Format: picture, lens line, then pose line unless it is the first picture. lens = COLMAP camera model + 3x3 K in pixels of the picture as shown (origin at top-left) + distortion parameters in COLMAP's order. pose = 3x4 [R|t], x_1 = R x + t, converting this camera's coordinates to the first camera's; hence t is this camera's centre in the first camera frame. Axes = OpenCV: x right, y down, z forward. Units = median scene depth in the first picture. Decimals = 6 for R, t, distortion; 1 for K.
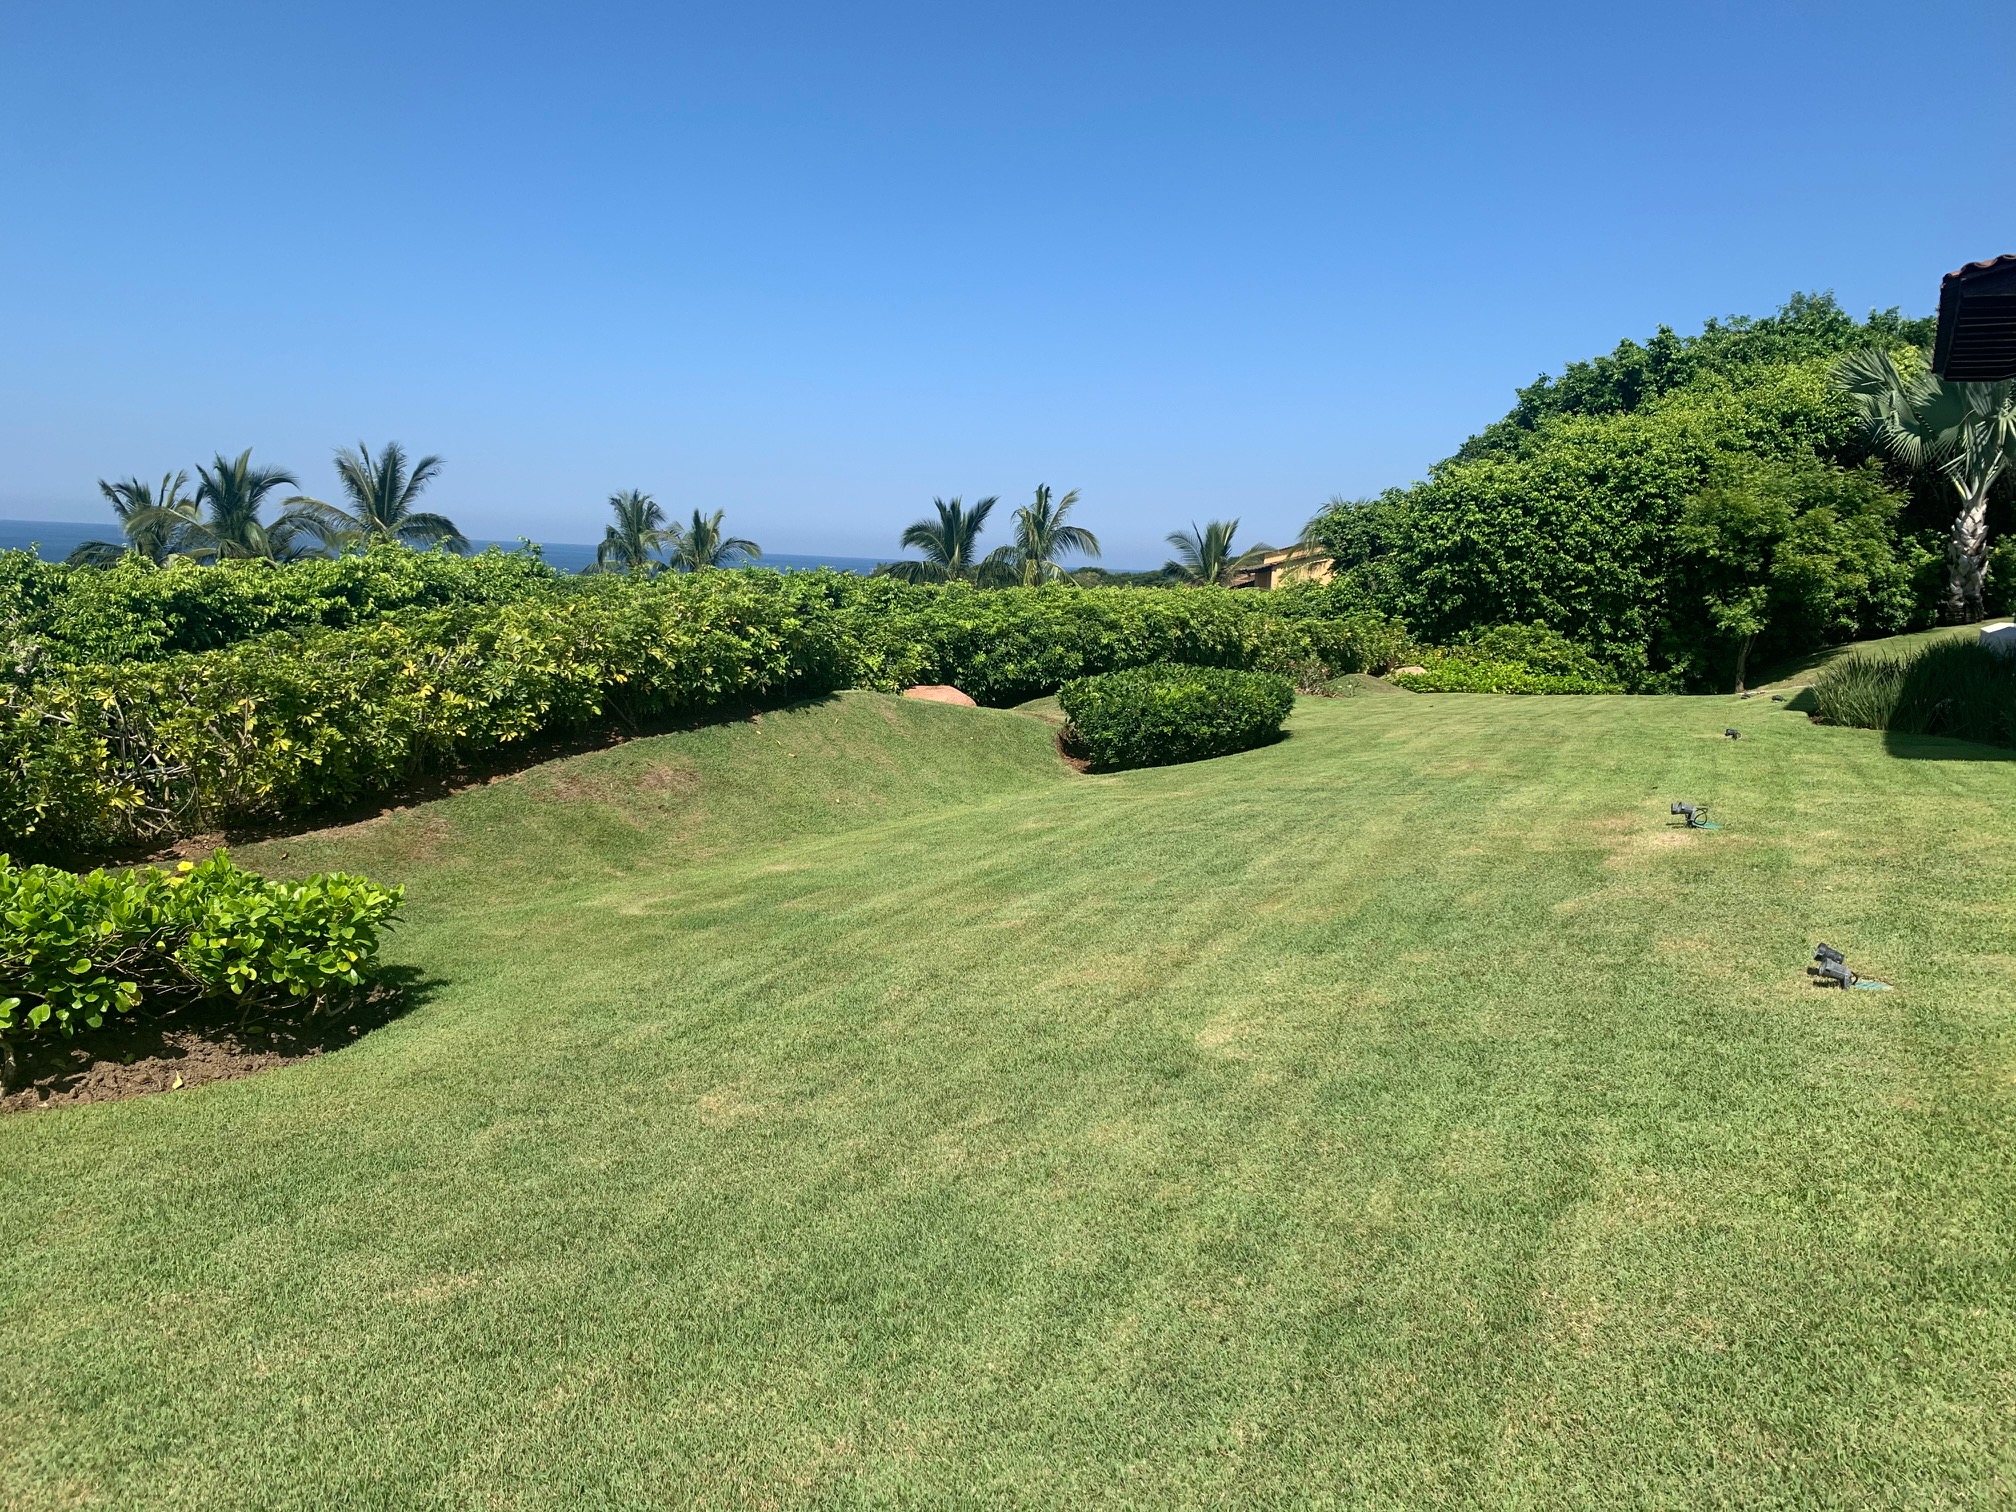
lens RADIAL K [[1518.4, 0, 1008.0], [0, 1518.4, 756.0], [0, 0, 1]] dist [-0.009218, -0.004235]
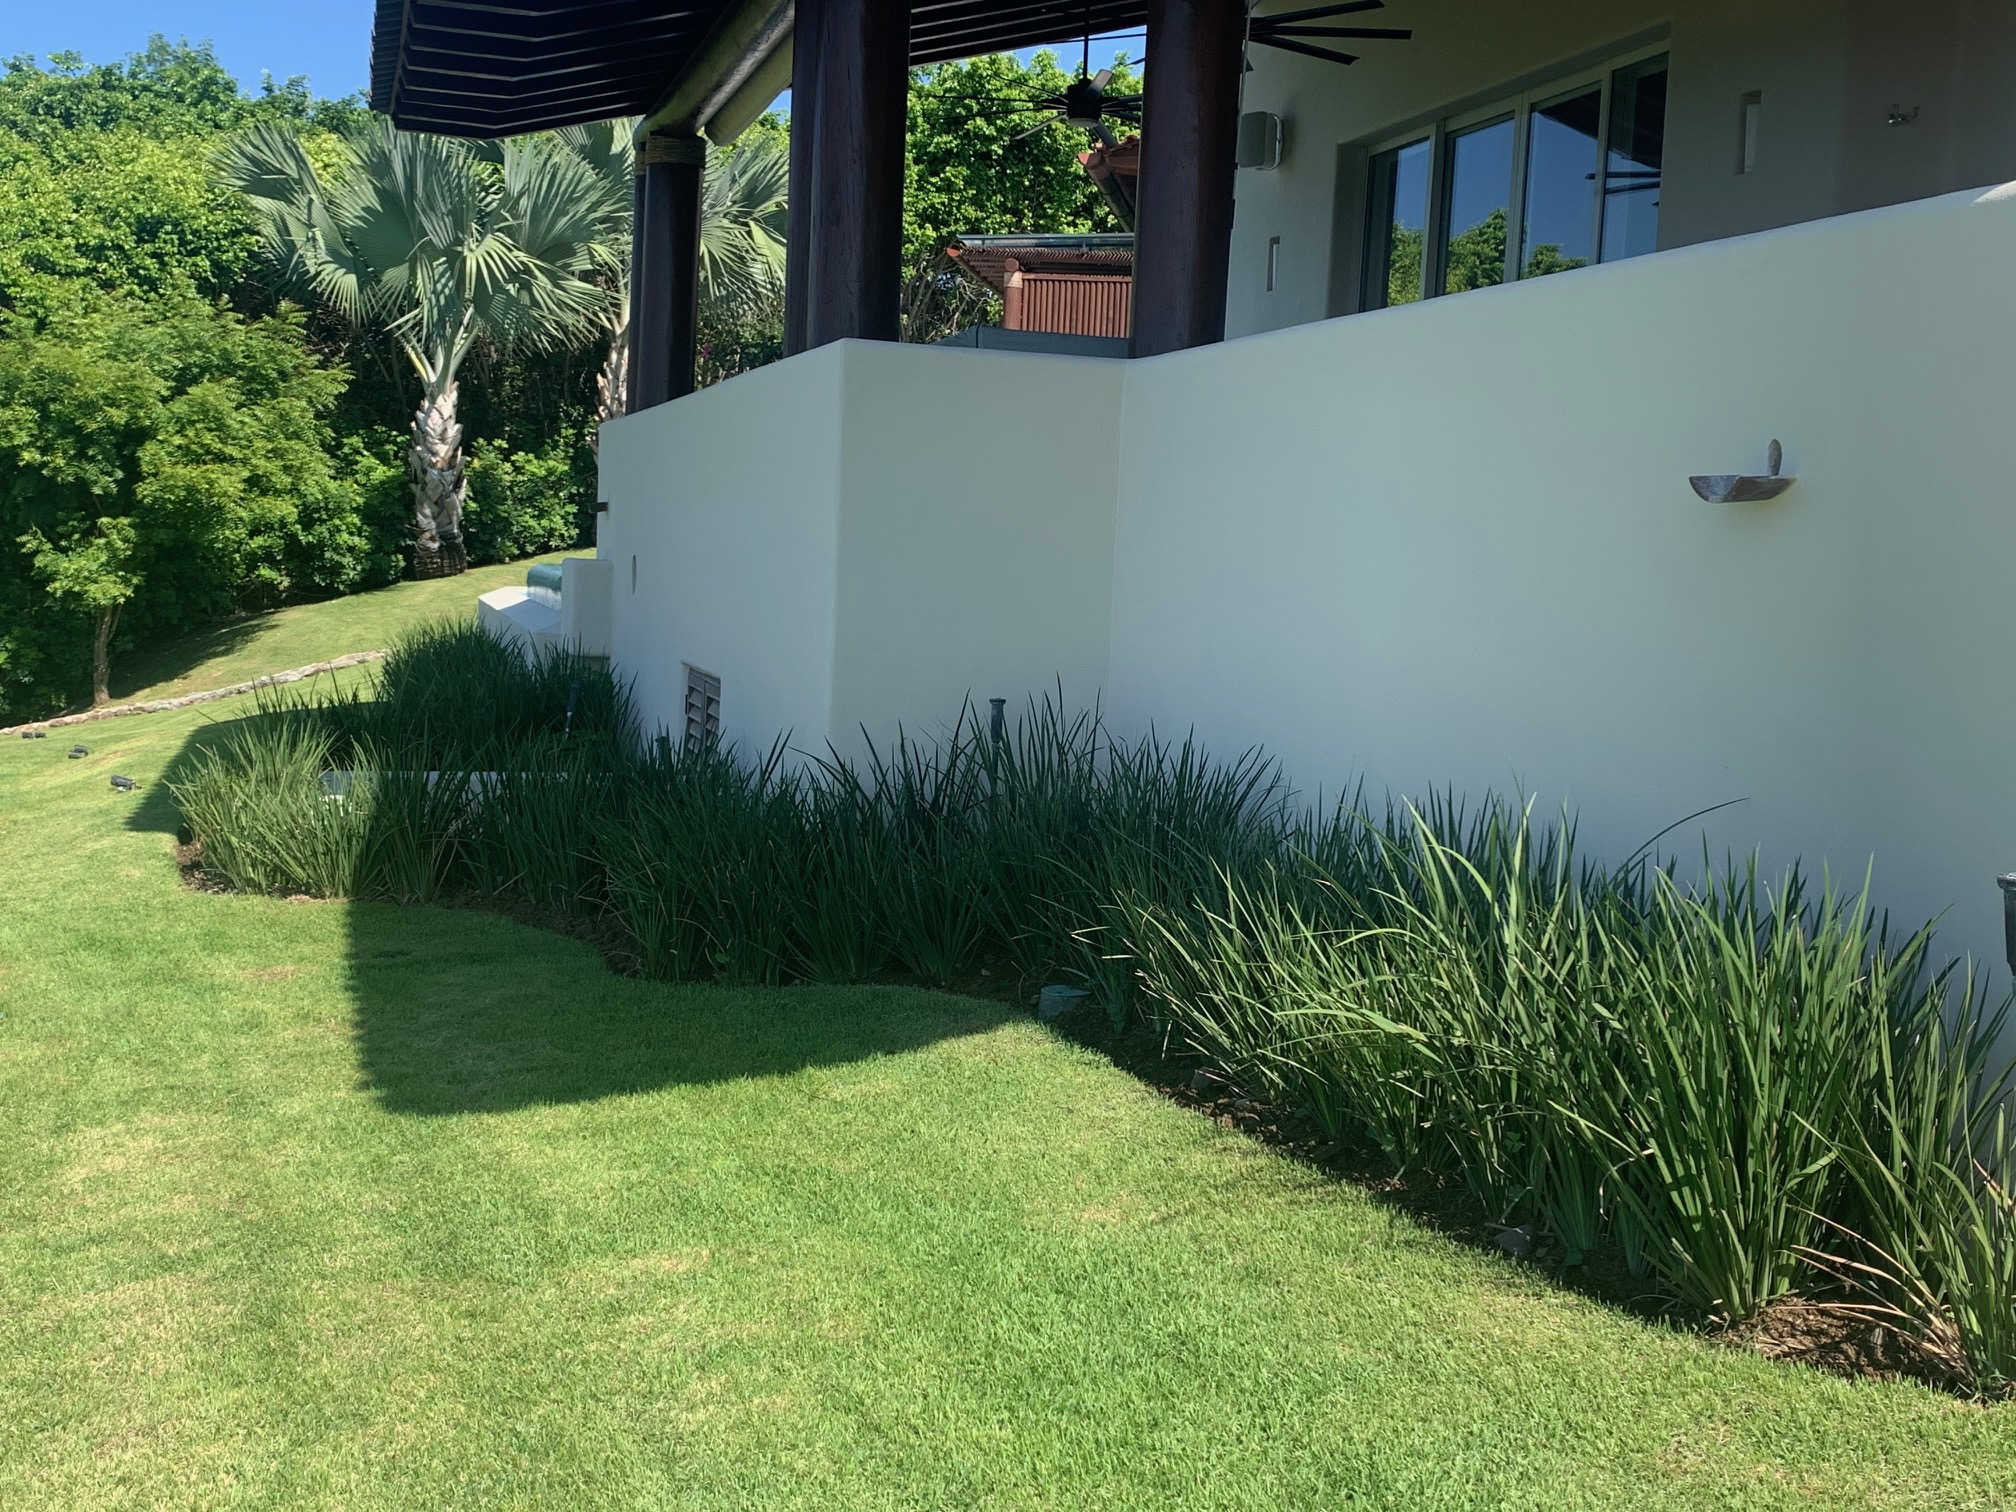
lens RADIAL K [[2138.9, 0, 1008.0], [0, 2138.9, 756.0], [0, 0, 1]] dist [0.006261, -0.032144]
pose [[0.675354, -0.077024, 0.733461, 0.122297], [0.072335, 0.996654, 0.038059, -0.028447], [-0.733938, 0.027352, 0.678665, 0.207883]]
